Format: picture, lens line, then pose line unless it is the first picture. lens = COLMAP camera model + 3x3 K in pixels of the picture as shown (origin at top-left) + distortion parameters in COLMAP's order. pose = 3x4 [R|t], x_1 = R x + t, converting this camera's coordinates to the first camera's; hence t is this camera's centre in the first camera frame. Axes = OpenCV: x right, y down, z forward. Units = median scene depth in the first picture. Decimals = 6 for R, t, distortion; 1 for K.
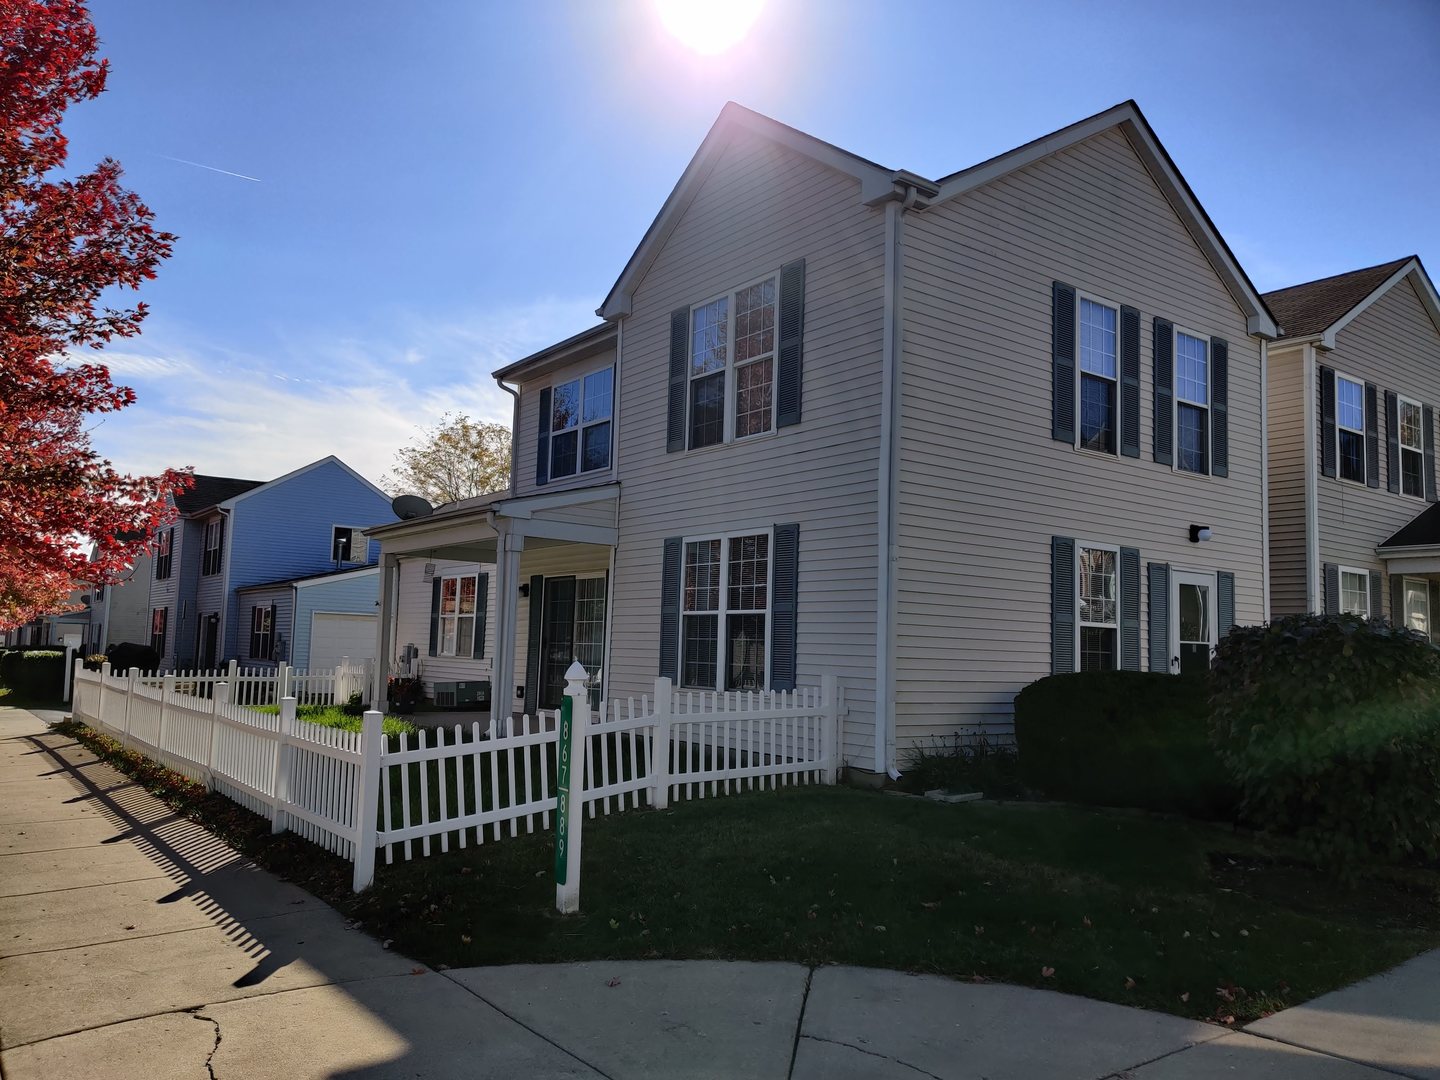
lens RADIAL K [[1082.5, 0, 720.0], [0, 1082.5, 540.0], [0, 0, 1]] dist [0.059342, 0.001239]
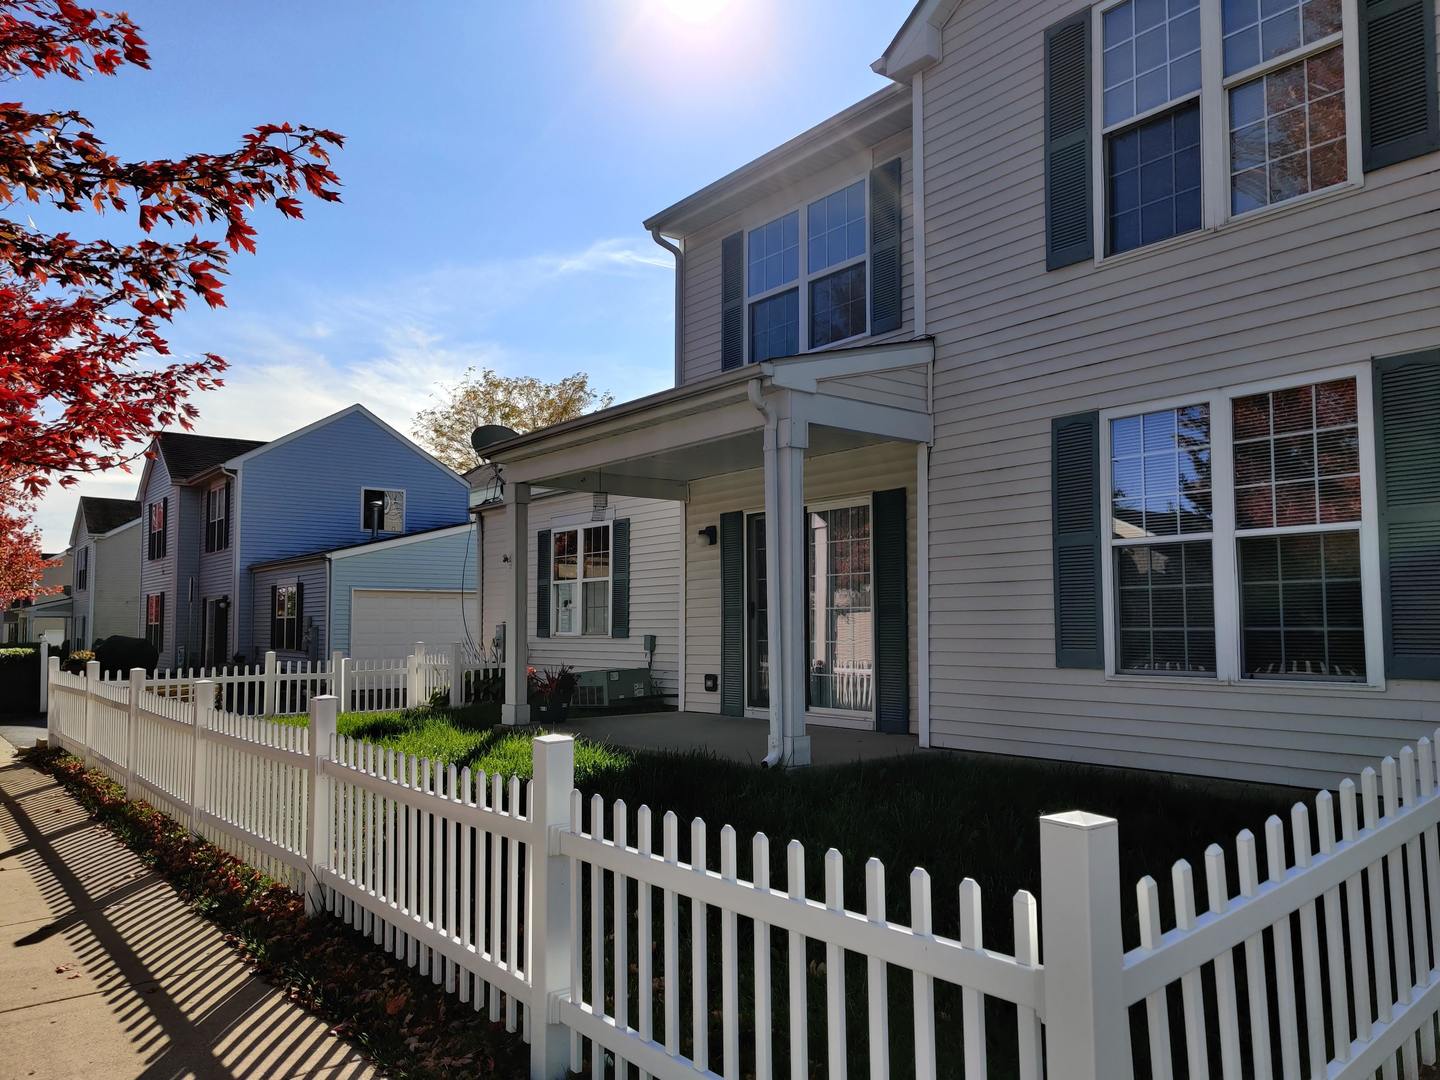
lens RADIAL K [[1017.5, 0, 725.9], [0, 1017.5, 551.3], [0, 0, 1]] dist [0.039495, -0.004544]
pose [[0.998472, -0.032126, 0.044967, -0.198485], [0.030884, 0.999129, 0.028050, 0.038412], [-0.045829, -0.026619, 0.998595, 0.358121]]
